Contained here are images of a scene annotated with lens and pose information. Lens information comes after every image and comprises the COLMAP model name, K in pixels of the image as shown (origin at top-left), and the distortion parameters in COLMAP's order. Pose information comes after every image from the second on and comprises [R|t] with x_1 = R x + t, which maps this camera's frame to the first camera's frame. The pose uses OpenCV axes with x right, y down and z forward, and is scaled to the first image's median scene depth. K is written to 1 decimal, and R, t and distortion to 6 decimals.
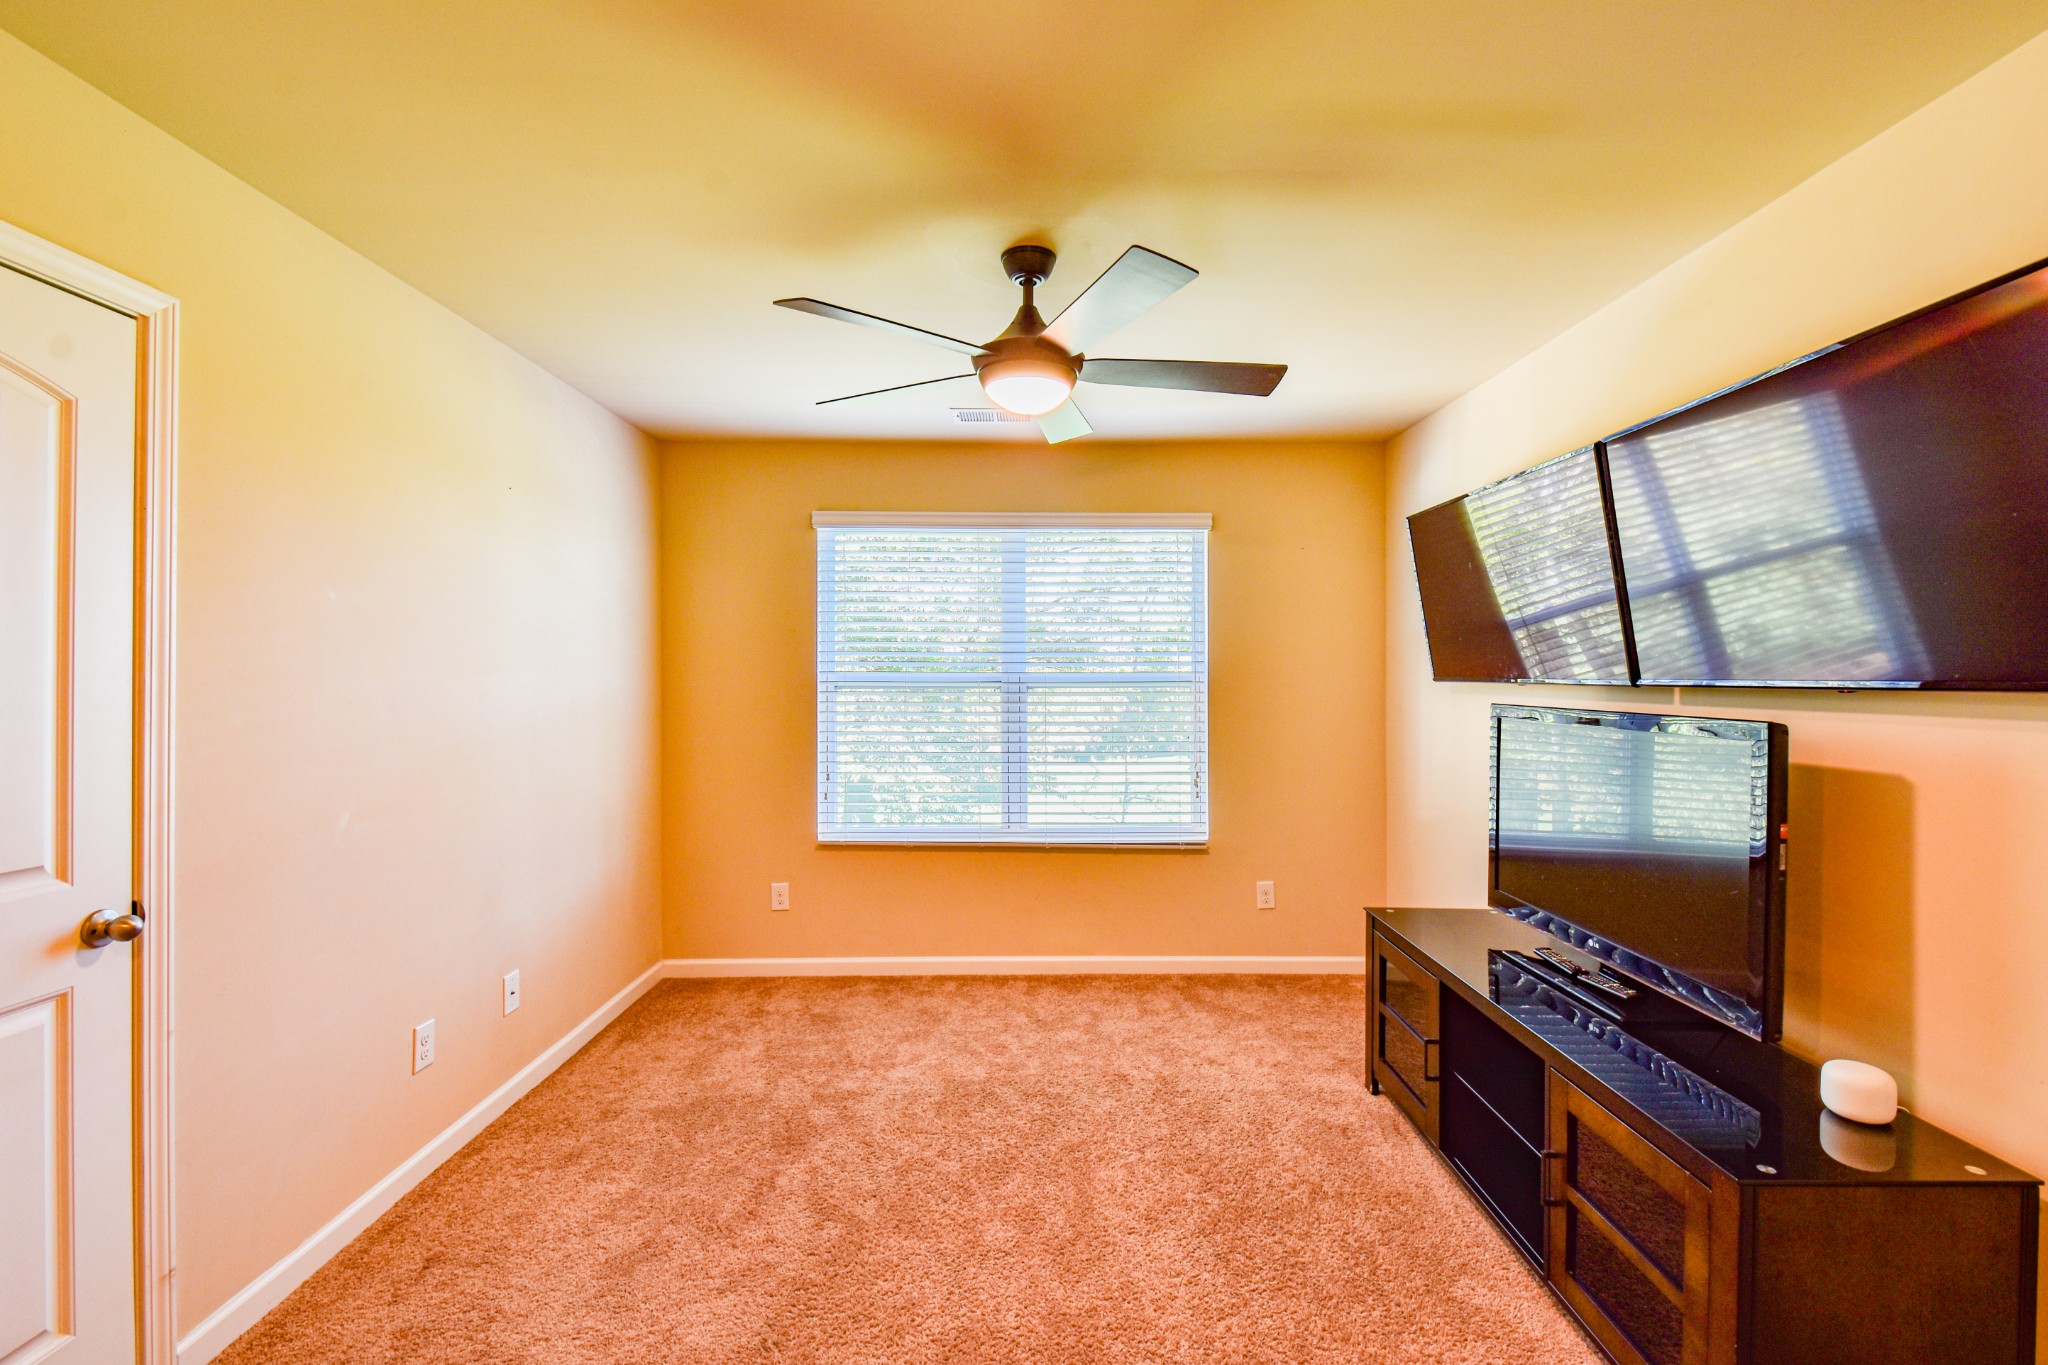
lens RADIAL K [[902.1, 0, 1027.3], [0, 902.1, 673.9], [0, 0, 1]] dist [0.040744, -0.023922]
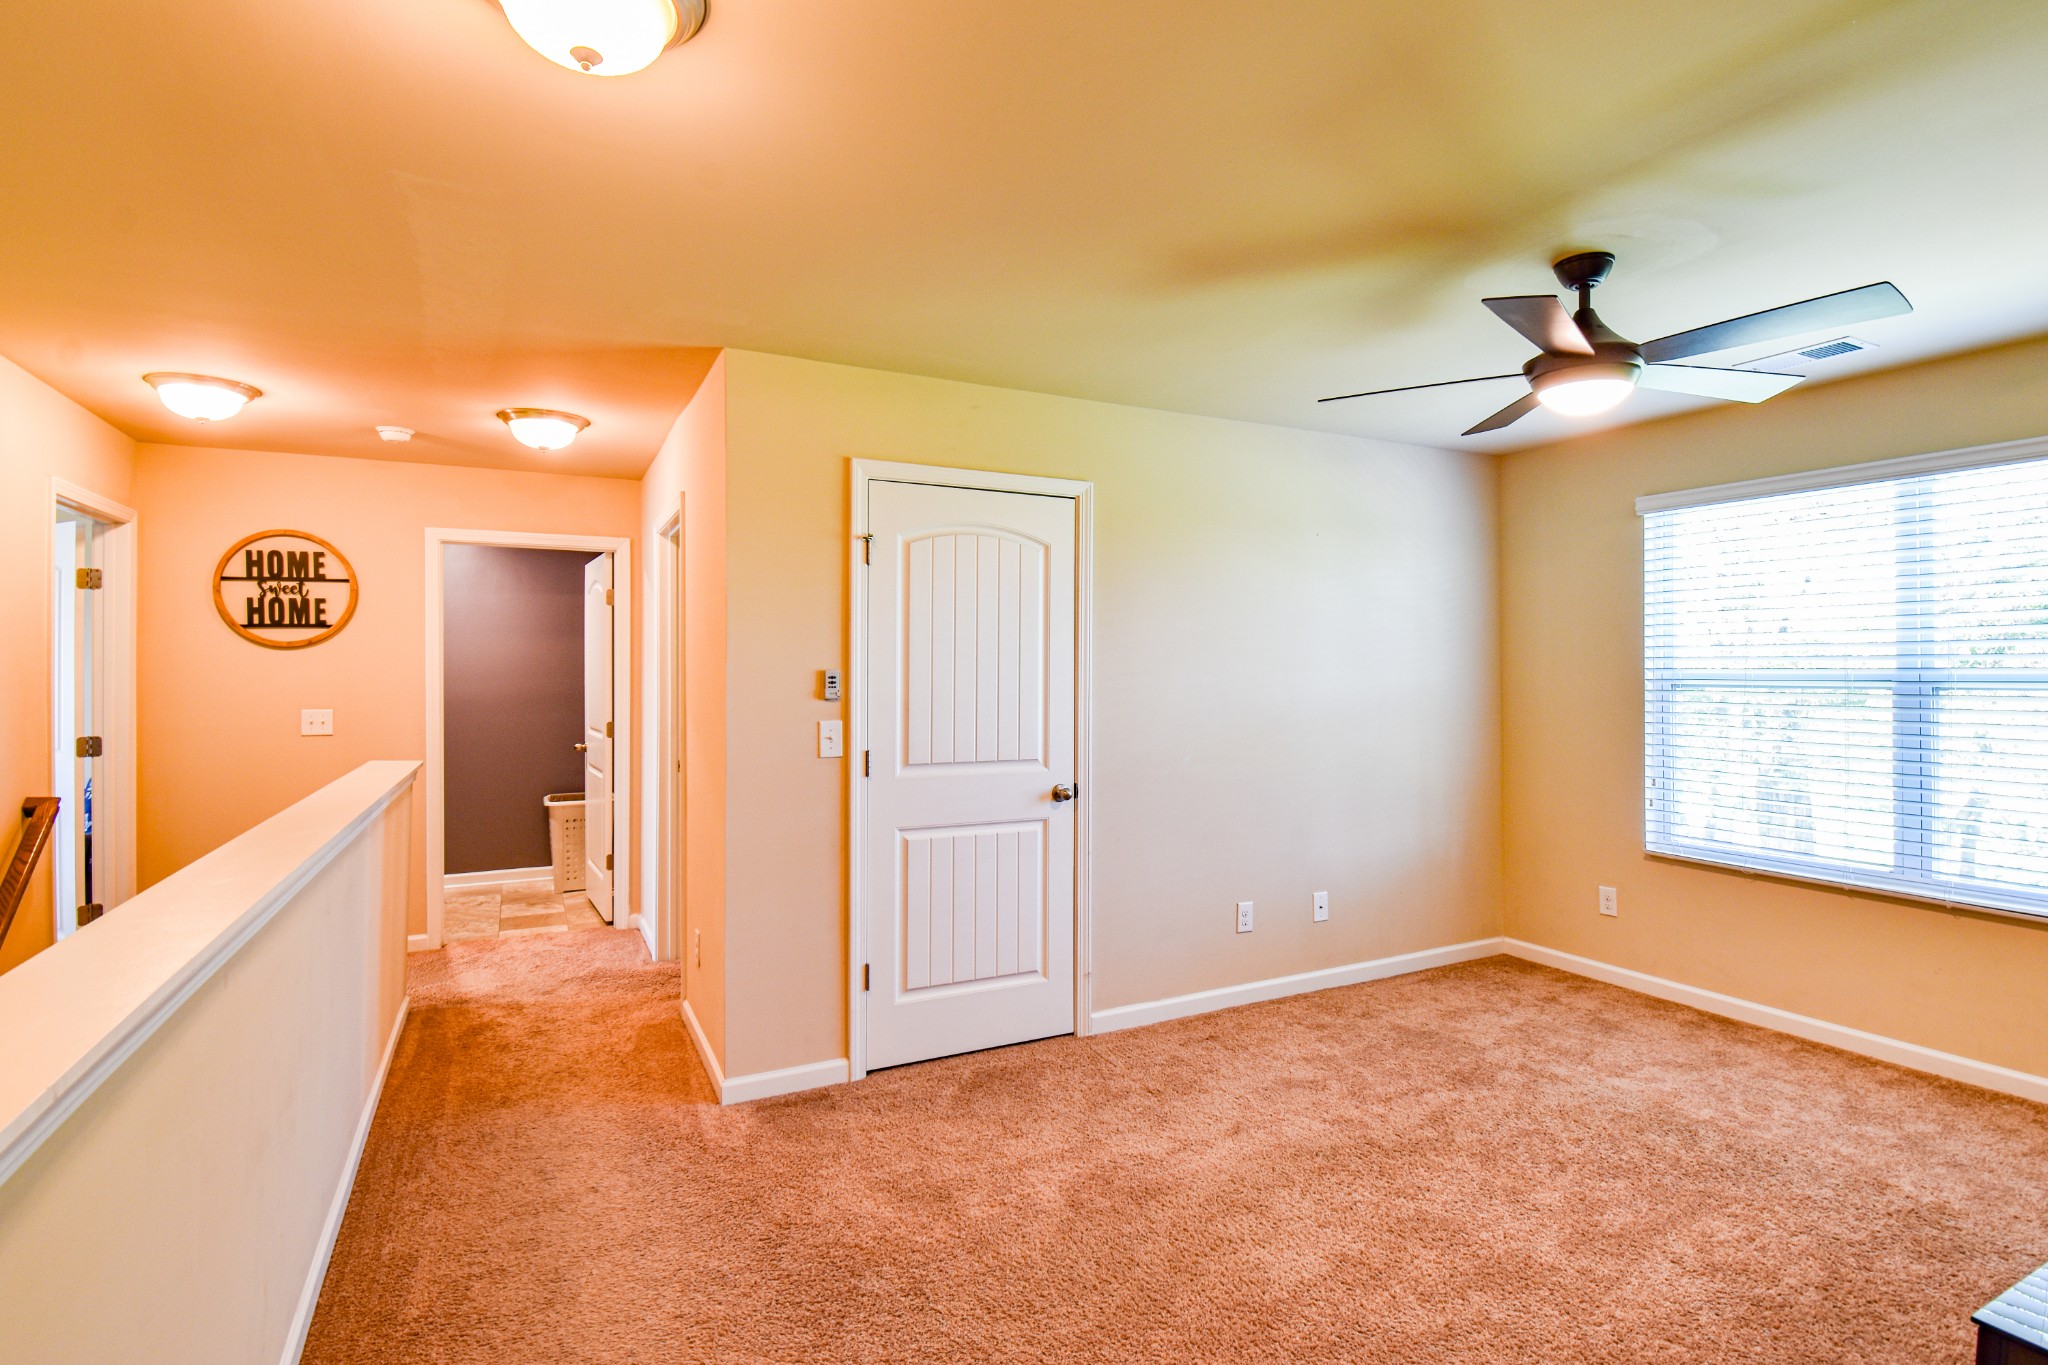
lens RADIAL K [[1084.9, 0, 1033.8], [0, 1084.9, 664.1], [0, 0, 1]] dist [0.011524, -0.027730]
pose [[0.420906, -0.006571, -0.907081, 0.648941], [0.001356, 0.999977, -0.006615, -0.000893], [0.907103, 0.001554, 0.420905, -0.056521]]
